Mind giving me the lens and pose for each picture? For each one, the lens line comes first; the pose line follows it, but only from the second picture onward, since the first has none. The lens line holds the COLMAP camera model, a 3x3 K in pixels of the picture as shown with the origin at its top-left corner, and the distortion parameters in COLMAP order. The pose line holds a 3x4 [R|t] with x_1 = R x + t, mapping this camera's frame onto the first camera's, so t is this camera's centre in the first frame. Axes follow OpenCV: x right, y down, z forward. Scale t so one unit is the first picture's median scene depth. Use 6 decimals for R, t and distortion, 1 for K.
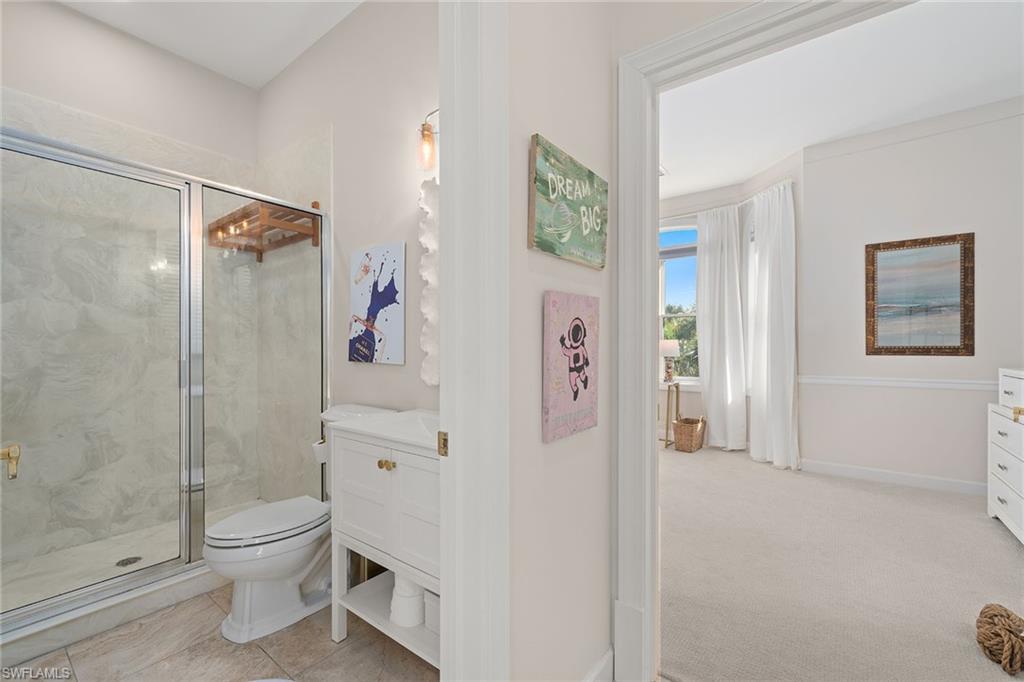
lens RADIAL K [[421.9, 0, 505.0], [0, 421.9, 349.9], [0, 0, 1]] dist [-0.002654, 0.000439]
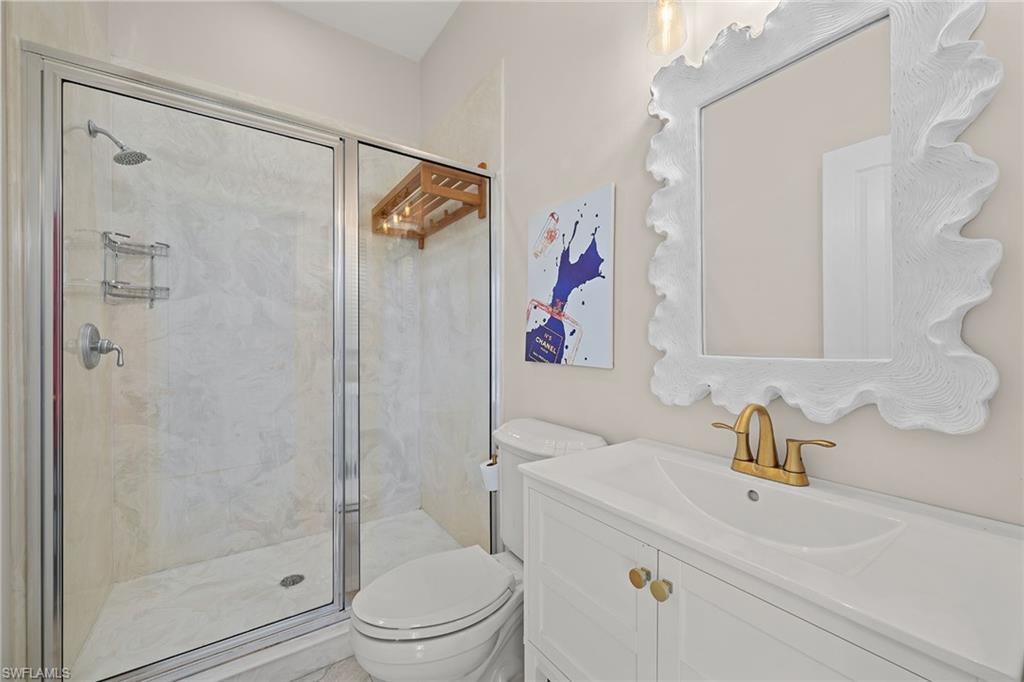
lens RADIAL K [[421.9, 0, 515.3], [0, 421.9, 344.0], [0, 0, 1]] dist [-0.002654, 0.000439]
pose [[0.952584, -0.000311, -0.304277, -0.205707], [-0.000541, 0.999996, -0.002713, -0.001826], [0.304276, 0.002749, 0.952580, 0.356573]]
